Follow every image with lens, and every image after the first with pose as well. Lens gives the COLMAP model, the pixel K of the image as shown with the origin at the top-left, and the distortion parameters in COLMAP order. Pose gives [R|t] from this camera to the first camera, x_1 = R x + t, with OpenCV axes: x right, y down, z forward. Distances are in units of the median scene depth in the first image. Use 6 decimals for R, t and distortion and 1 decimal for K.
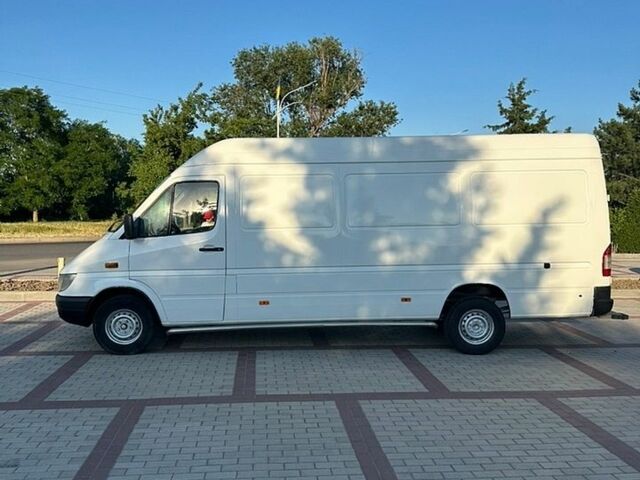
lens RADIAL K [[592.6, 0, 320.0], [0, 592.6, 240.0], [0, 0, 1]] dist [0.149548, -0.313108]
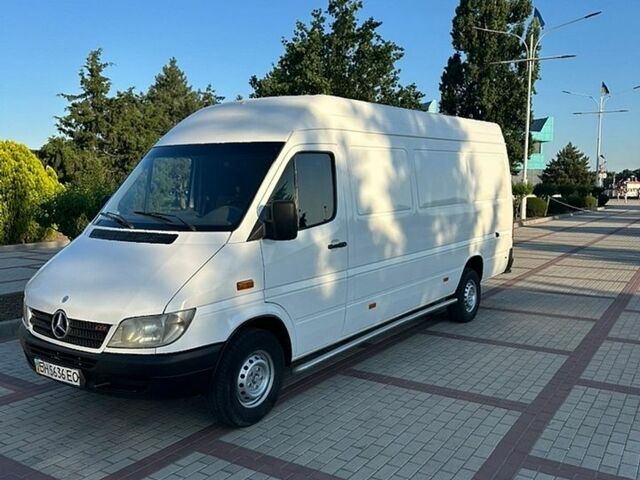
lens RADIAL K [[592.6, 0, 320.0], [0, 592.6, 240.0], [0, 0, 1]] dist [0.149548, -0.313108]
pose [[0.618473, -0.078530, 0.781873, -0.764818], [0.051037, 0.996907, 0.059757, -0.036083], [-0.784147, 0.002947, 0.620568, 0.552623]]
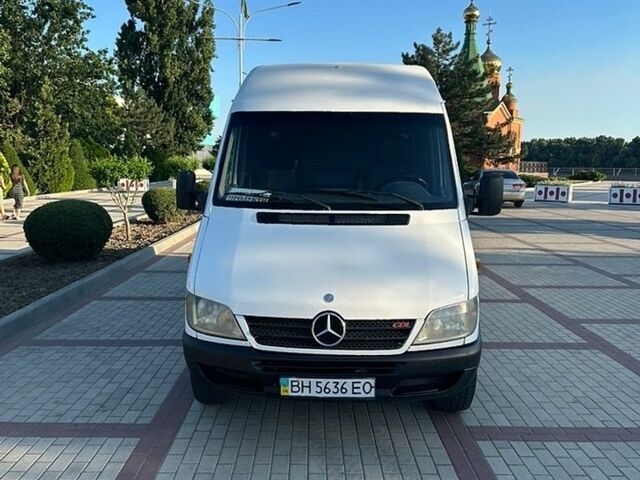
lens RADIAL K [[592.6, 0, 320.0], [0, 592.6, 240.0], [0, 0, 1]] dist [0.149548, -0.313108]
pose [[0.093988, -0.137063, 0.986093, -0.928943], [0.052179, 0.989795, 0.132604, -0.065971], [-0.994205, 0.038990, 0.100181, 1.074968]]
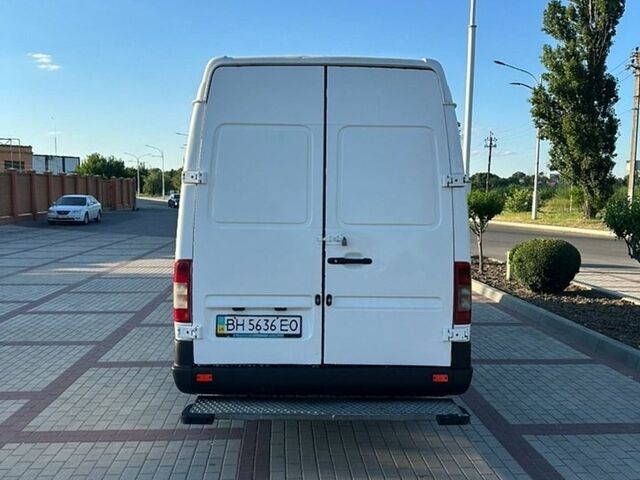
lens RADIAL K [[592.6, 0, 320.0], [0, 592.6, 240.0], [0, 0, 1]] dist [0.149548, -0.313108]
pose [[-0.036118, 0.062005, -0.997422, 1.029732], [-0.070088, 0.995458, 0.064421, -0.058629], [0.996887, 0.072234, -0.031608, 1.169403]]
